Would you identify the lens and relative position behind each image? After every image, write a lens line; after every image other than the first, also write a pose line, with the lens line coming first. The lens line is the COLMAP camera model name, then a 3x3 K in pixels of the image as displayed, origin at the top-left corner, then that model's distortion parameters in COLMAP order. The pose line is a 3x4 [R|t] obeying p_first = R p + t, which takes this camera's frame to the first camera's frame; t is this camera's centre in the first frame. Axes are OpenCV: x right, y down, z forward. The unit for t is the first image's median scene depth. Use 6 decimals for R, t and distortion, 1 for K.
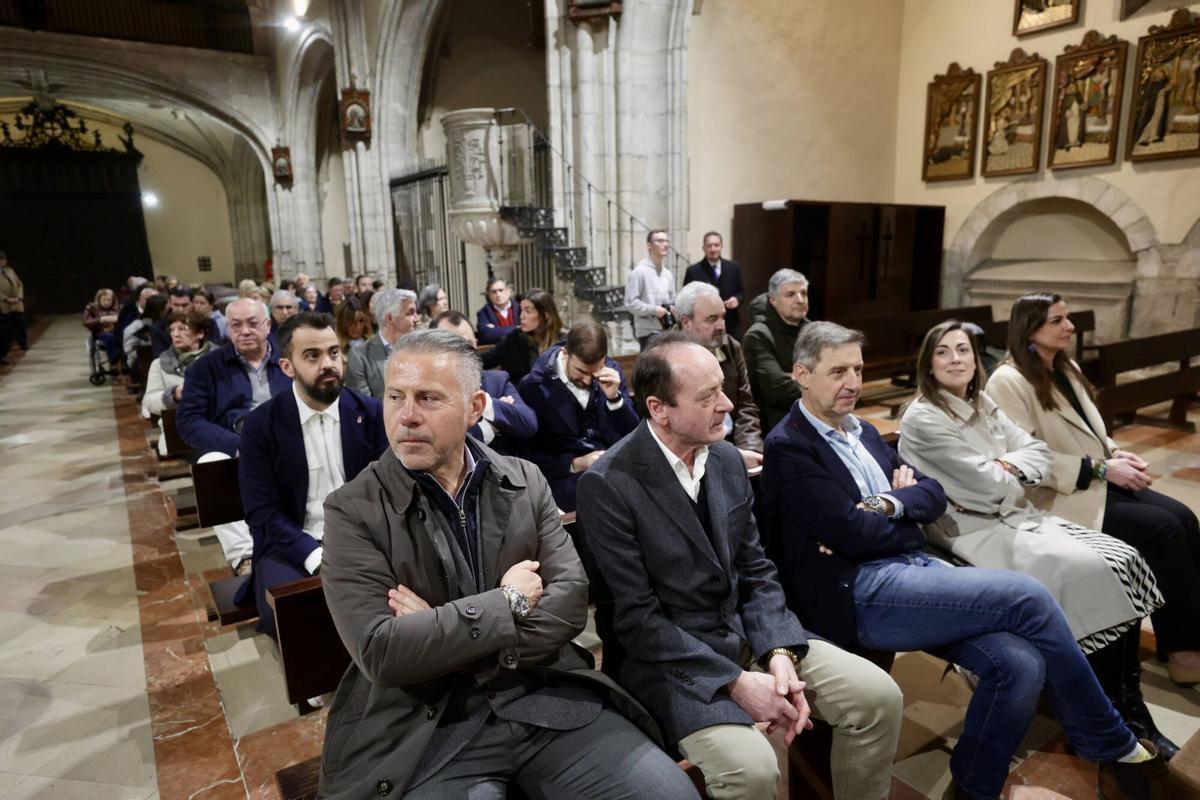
lens RADIAL K [[722.7, 0, 625.8], [0, 722.7, 397.2], [0, 0, 1]] dist [-0.015813, 0.006239]
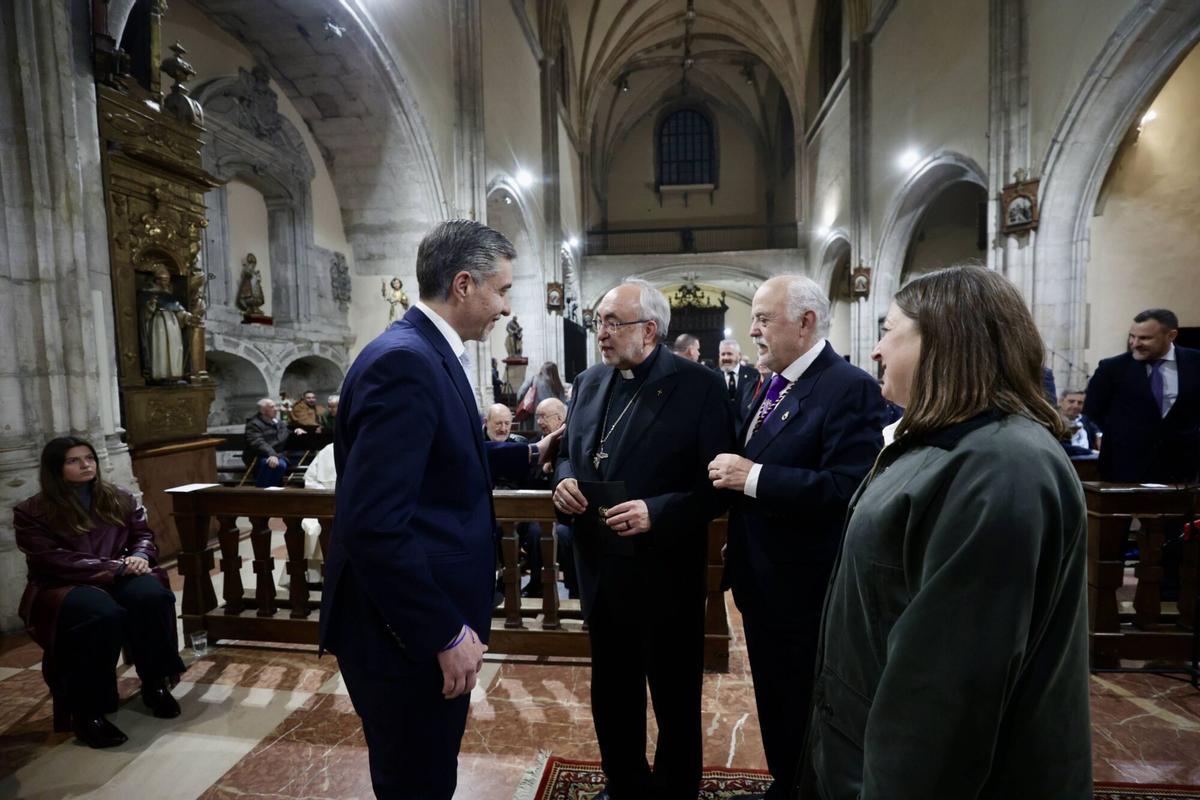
lens RADIAL K [[542.2, 0, 620.9], [0, 542.2, 402.5], [0, 0, 1]] dist [-0.032852, 0.008205]
pose [[0.747556, 0.044970, -0.662675, 0.055754], [-0.123984, 0.989617, -0.072708, 0.051953], [0.652525, 0.136515, 0.745369, -0.278720]]
